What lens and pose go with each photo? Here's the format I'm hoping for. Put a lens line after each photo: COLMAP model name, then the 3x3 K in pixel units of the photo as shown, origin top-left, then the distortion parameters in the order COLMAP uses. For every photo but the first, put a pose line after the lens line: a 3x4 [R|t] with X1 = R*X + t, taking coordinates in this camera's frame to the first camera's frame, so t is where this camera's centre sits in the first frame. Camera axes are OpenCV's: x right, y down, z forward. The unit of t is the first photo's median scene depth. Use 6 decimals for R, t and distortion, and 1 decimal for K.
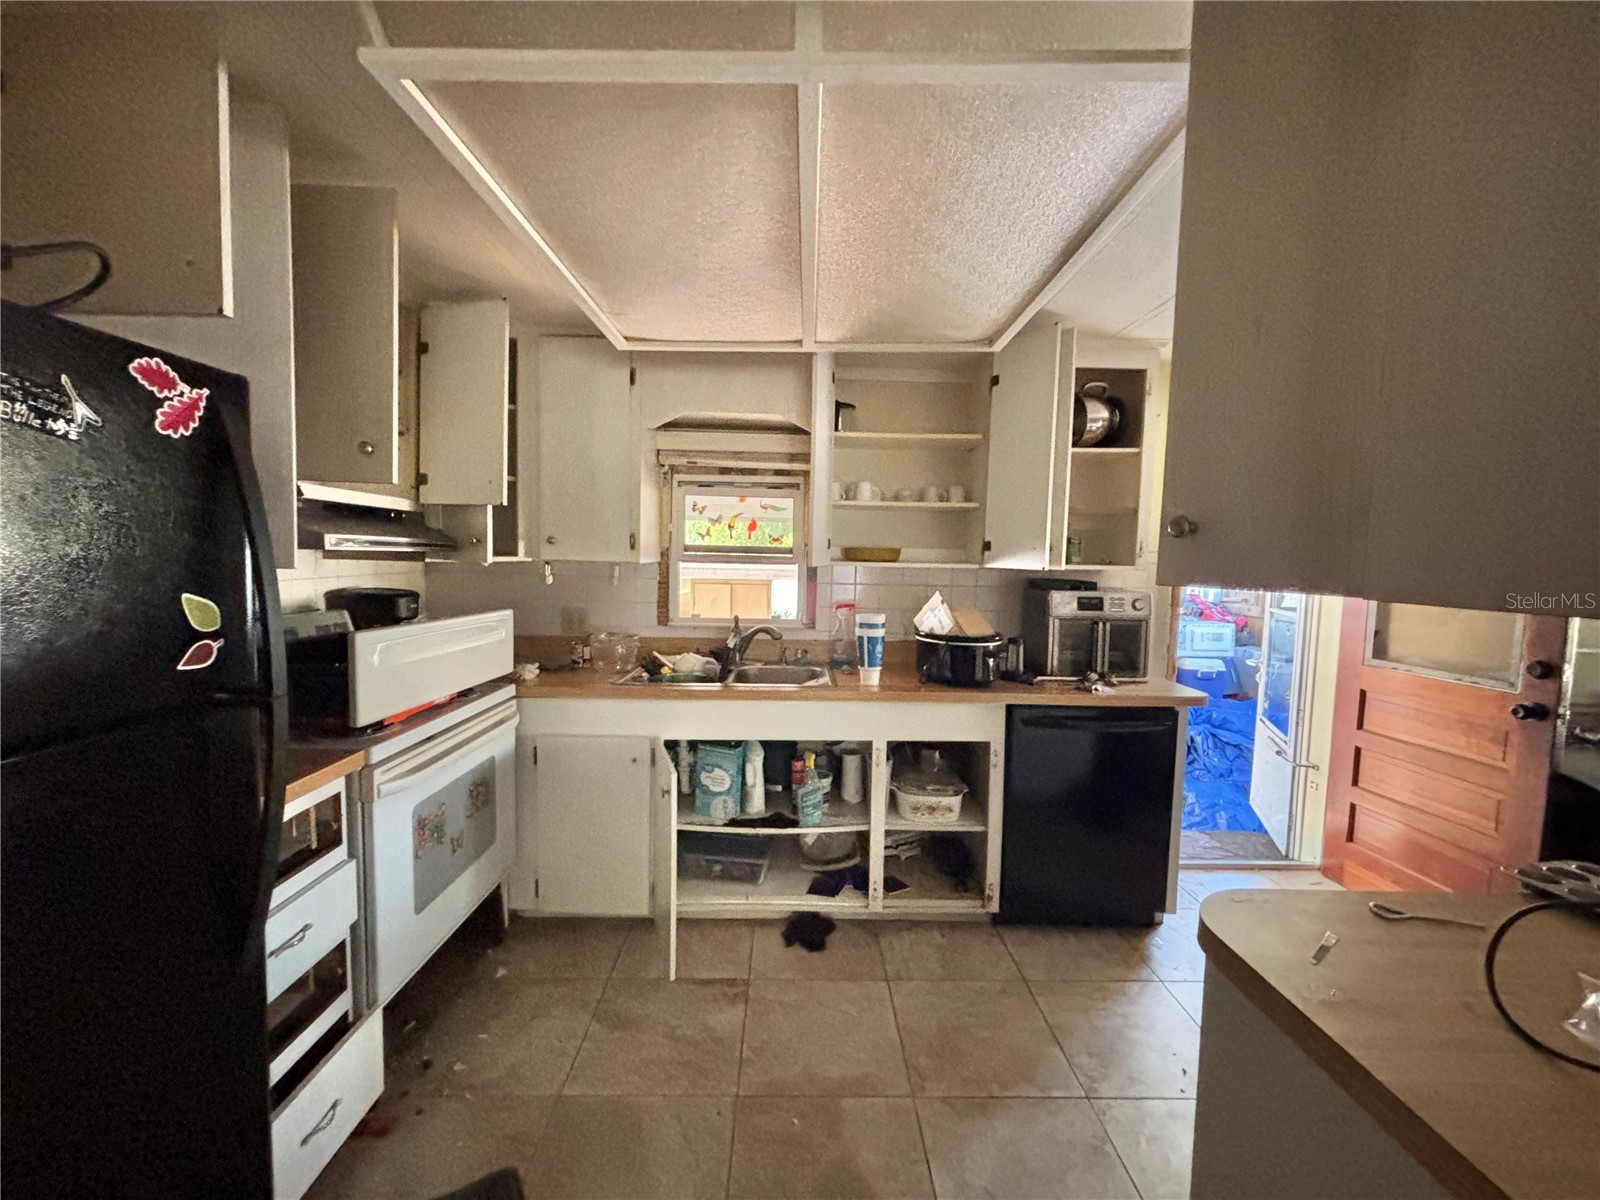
lens RADIAL K [[644.6, 0, 800.9], [0, 644.6, 601.3], [0, 0, 1]] dist [0.003132, -0.001061]
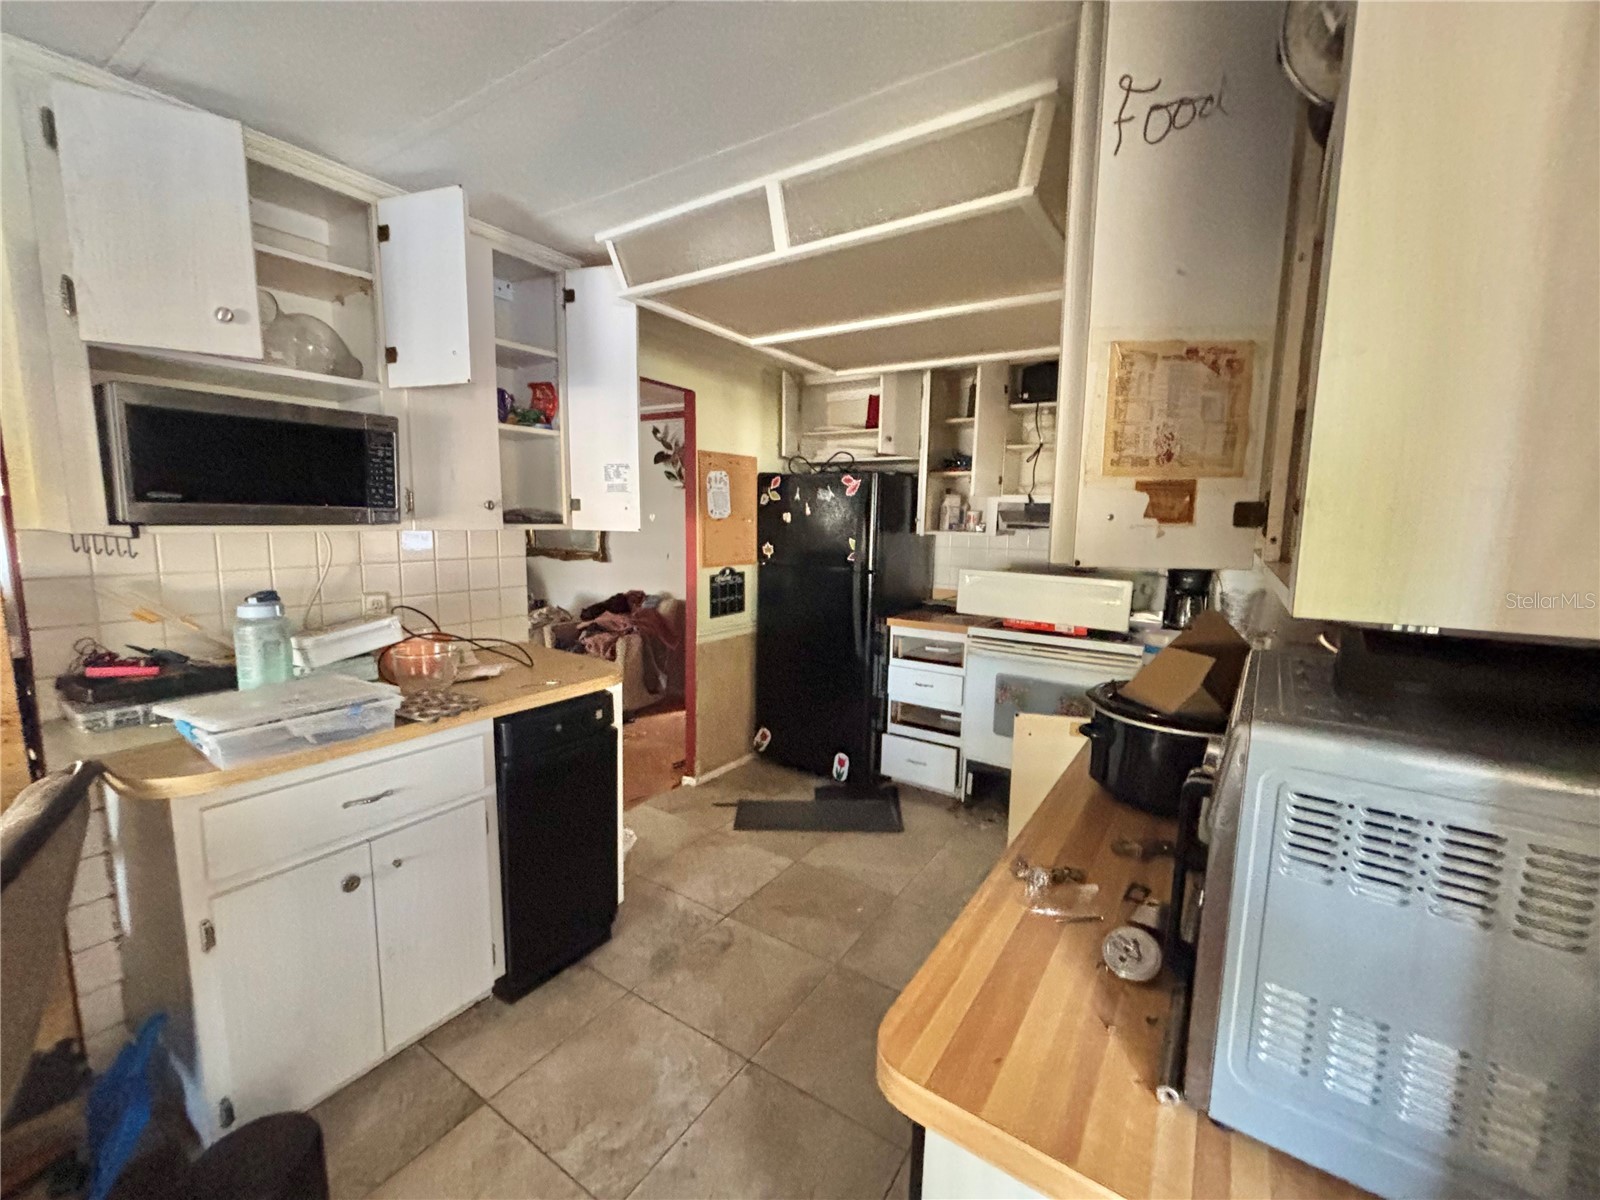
lens RADIAL K [[644.6, 0, 803.3], [0, 644.6, 599.5], [0, 0, 1]] dist [0.003132, -0.001061]
pose [[-0.552094, 0.069646, -0.830868, 0.822623], [-0.096141, 0.984541, 0.146411, -0.066269], [0.828220, 0.160713, -0.536863, 1.039008]]
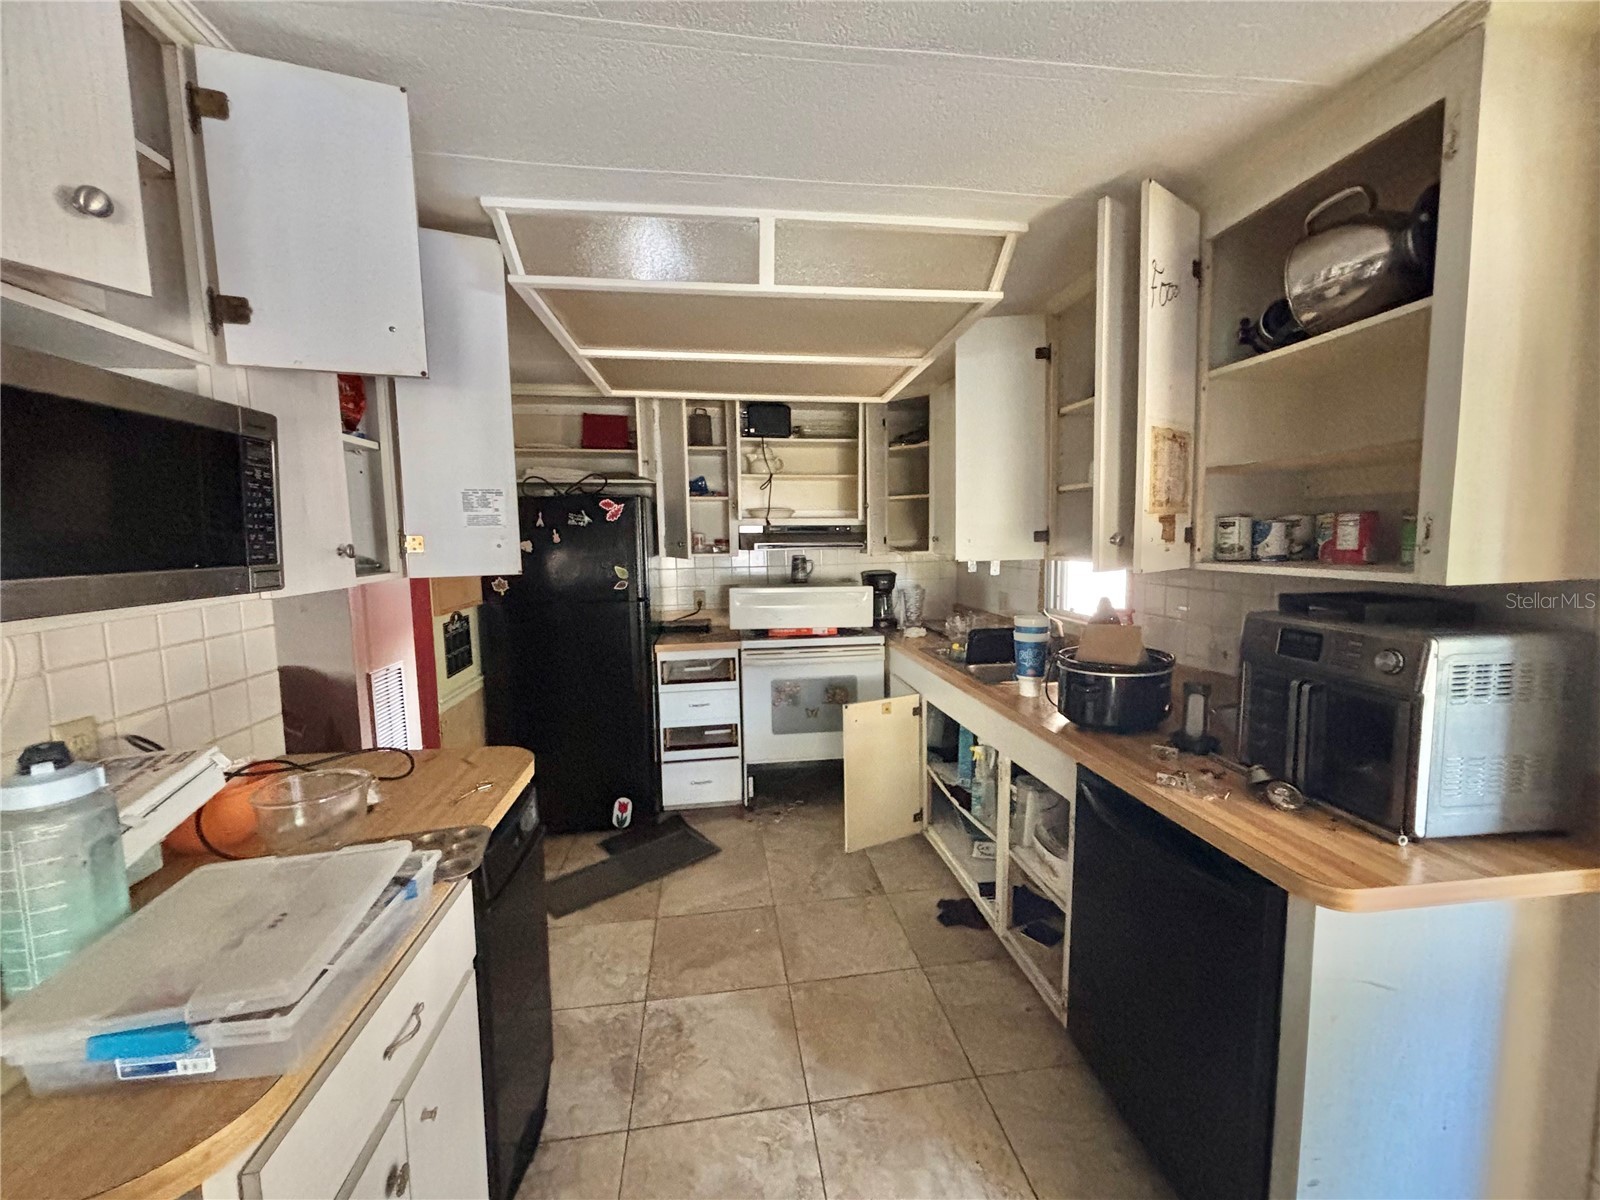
lens RADIAL K [[644.6, 0, 807.1], [0, 644.6, 599.5], [0, 0, 1]] dist [0.003132, -0.001061]
pose [[0.132487, 0.072170, -0.988554, 0.945847], [-0.053842, 0.996397, 0.065526, -0.042408], [0.989721, 0.044545, 0.135896, 0.575670]]
